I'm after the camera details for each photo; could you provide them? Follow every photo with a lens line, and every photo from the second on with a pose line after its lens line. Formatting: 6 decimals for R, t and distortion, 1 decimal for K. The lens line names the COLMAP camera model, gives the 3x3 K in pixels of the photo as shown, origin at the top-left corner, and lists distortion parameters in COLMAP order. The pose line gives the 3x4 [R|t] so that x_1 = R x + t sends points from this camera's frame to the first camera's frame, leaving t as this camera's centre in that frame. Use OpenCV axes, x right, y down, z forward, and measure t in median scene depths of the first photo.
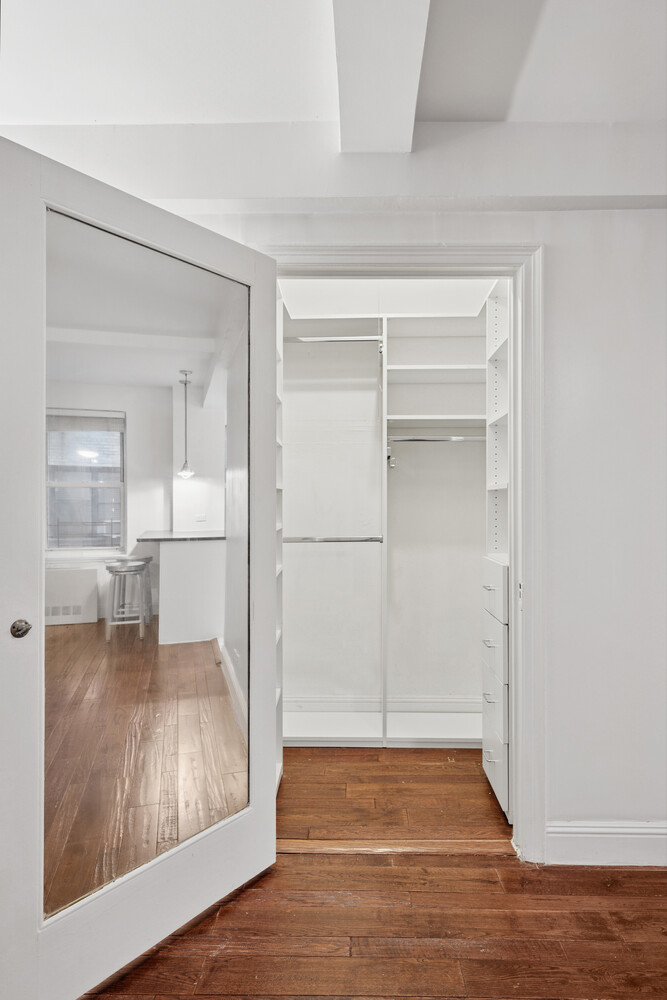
lens RADIAL K [[591.1, 0, 328.4], [0, 591.1, 495.3], [0, 0, 1]] dist [-0.017621, 0.000005]
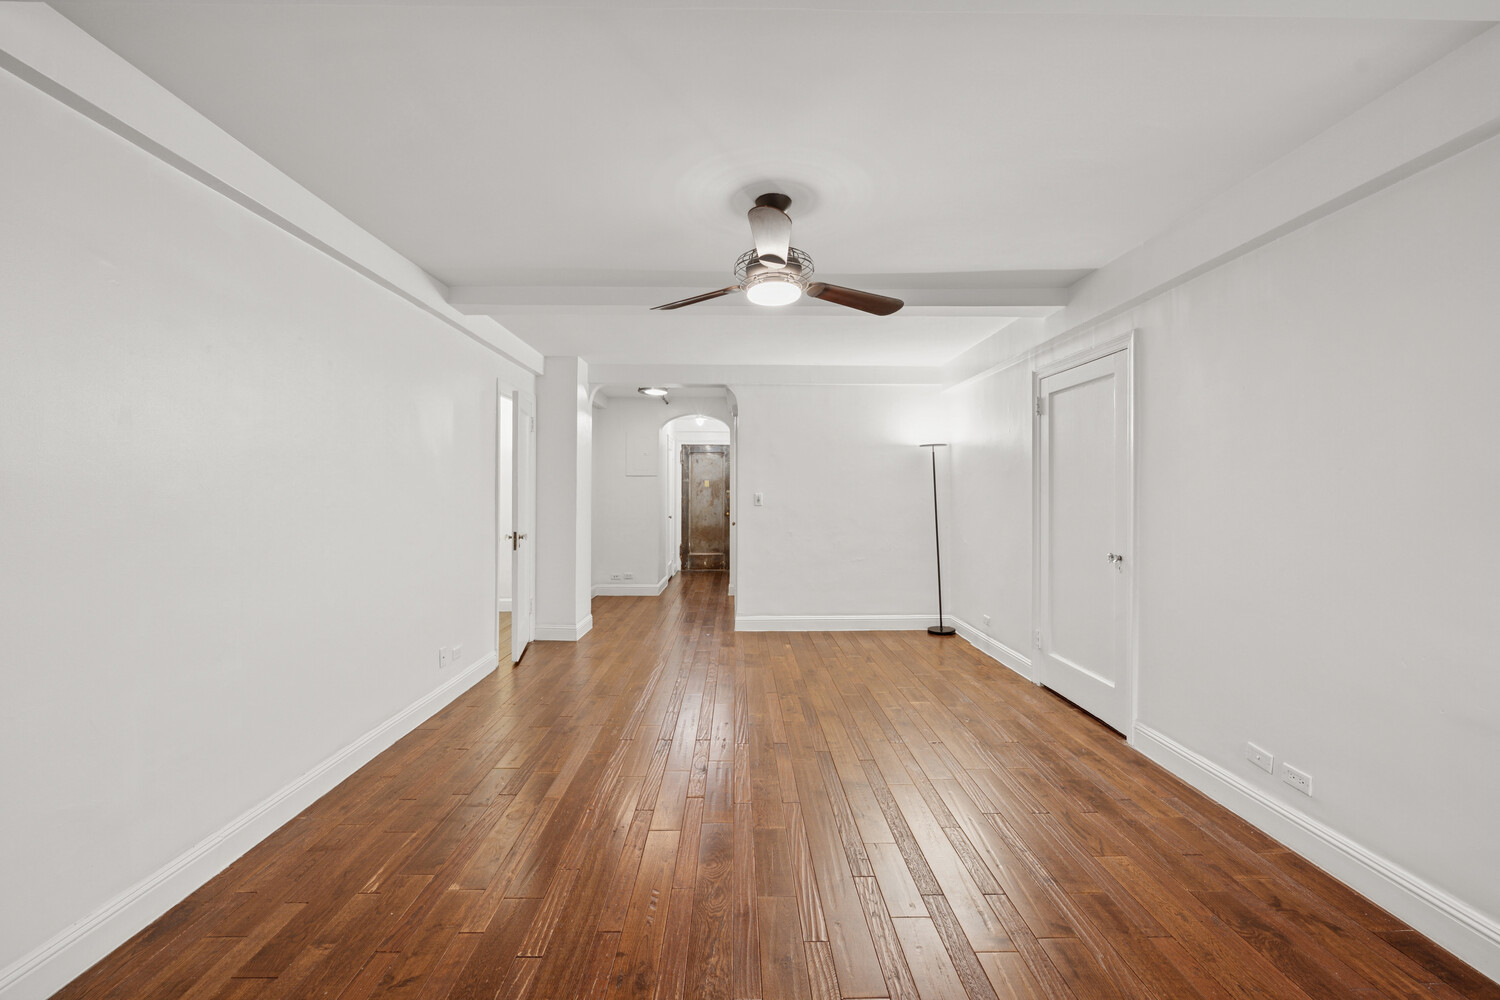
lens RADIAL K [[601.0, 0, 736.0], [0, 601.0, 495.6], [0, 0, 1]] dist [-0.000250, -0.000699]
pose [[0.015009, -0.001509, -0.999886, 2.075691], [-0.009790, 0.999951, -0.001656, 0.008320], [0.999839, 0.009814, 0.014994, -0.033052]]
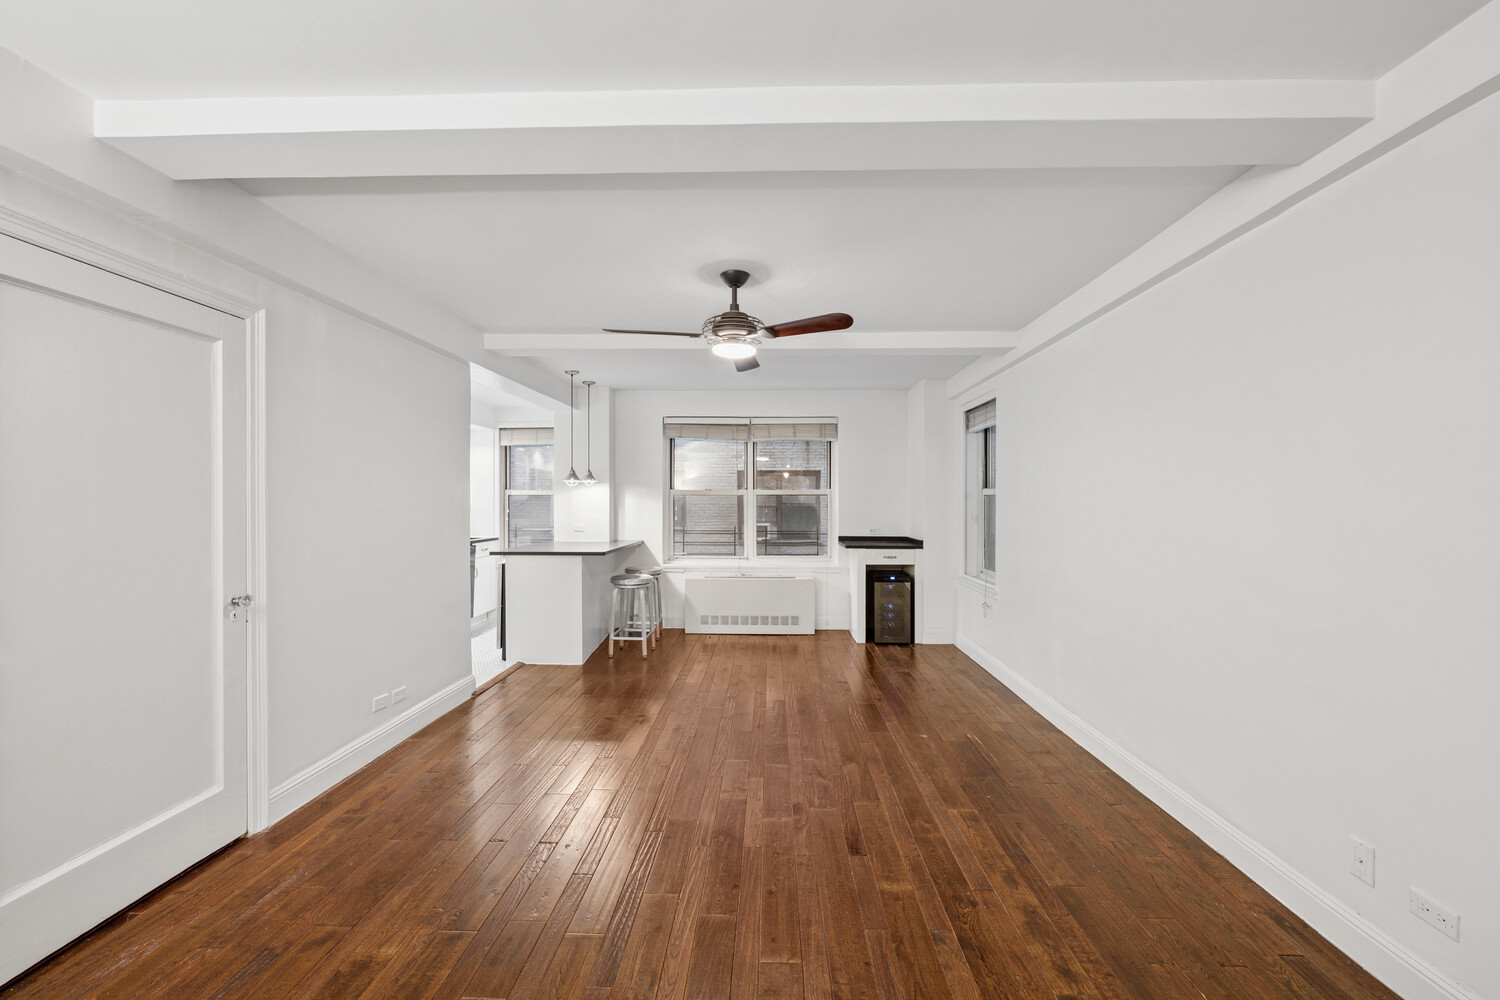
lens RADIAL K [[601.0, 0, 754.8], [0, 601.0, 500.4], [0, 0, 1]] dist [-0.000250, -0.000699]
pose [[0.001930, 0.002827, 0.999994, -0.950061], [0.005034, 0.999983, -0.002837, -0.028826], [-0.999985, 0.005040, 0.001916, 0.005966]]
